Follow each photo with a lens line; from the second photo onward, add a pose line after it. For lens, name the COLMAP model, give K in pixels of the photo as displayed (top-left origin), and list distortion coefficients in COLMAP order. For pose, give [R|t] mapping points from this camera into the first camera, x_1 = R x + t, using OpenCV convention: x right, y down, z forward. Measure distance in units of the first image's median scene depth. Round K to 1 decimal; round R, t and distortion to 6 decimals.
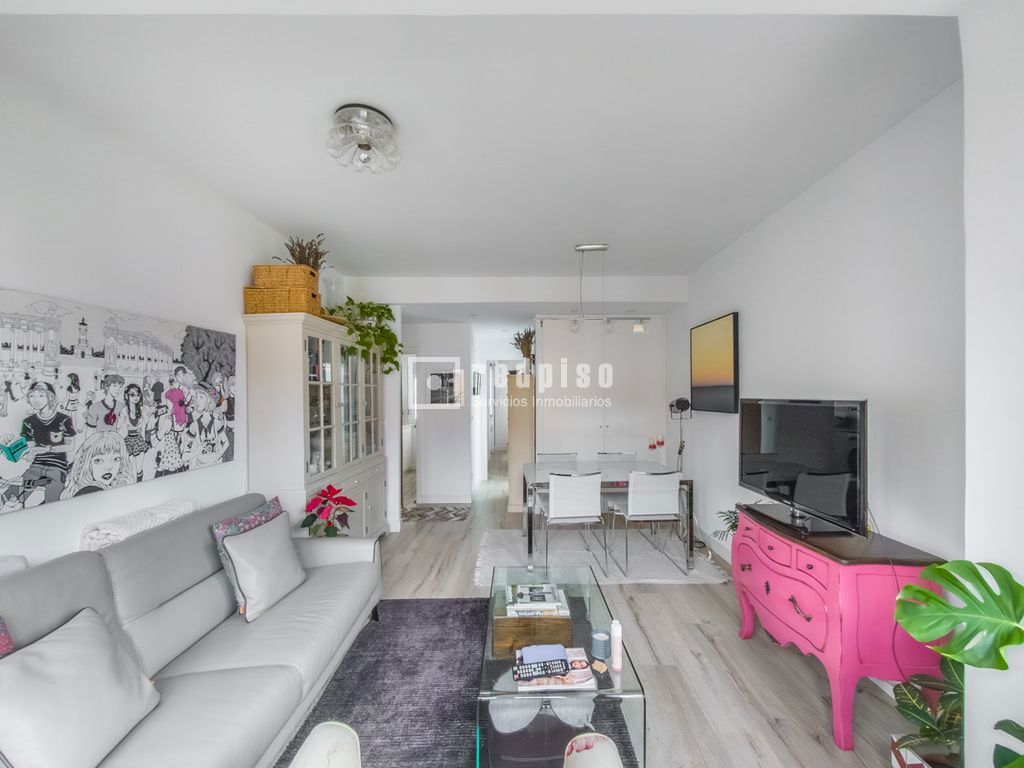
lens RADIAL K [[396.6, 0, 512.0], [0, 396.6, 384.0], [0, 0, 1]] dist [-0.001619, 0.000601]
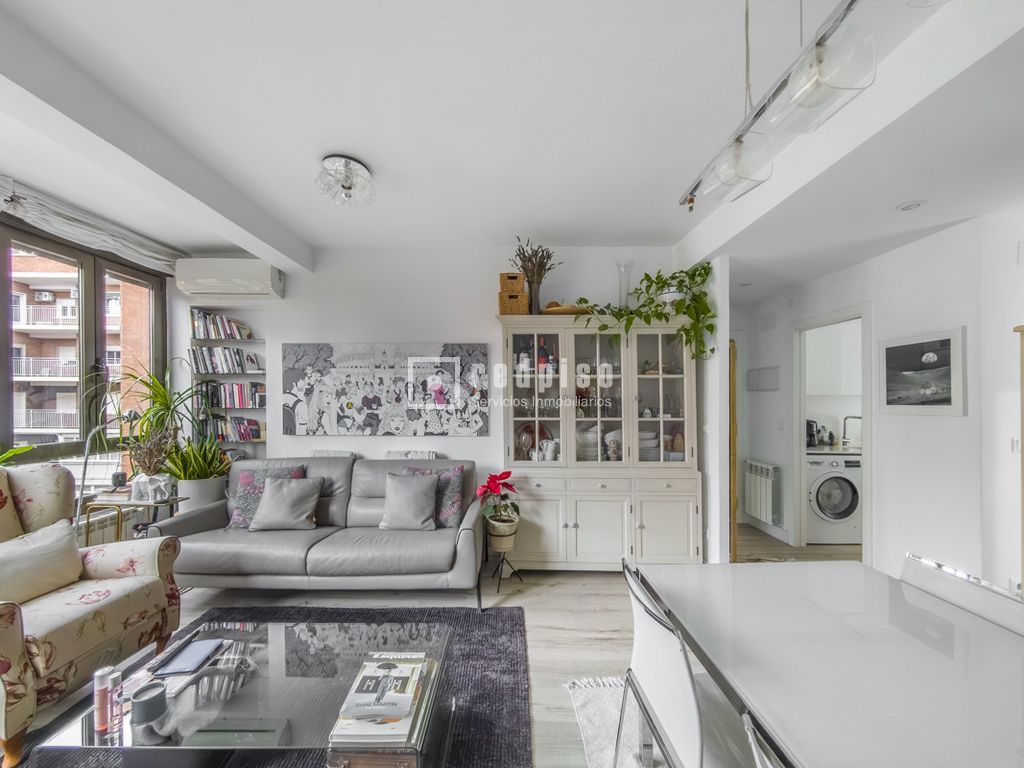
lens RADIAL K [[396.6, 0, 512.0], [0, 396.6, 384.0], [0, 0, 1]] dist [-0.001619, 0.000601]
pose [[0.016642, 0.002245, -0.999859, 0.842010], [0.020019, 0.999796, 0.002578, 0.015500], [0.999661, -0.020059, 0.016594, 1.365662]]
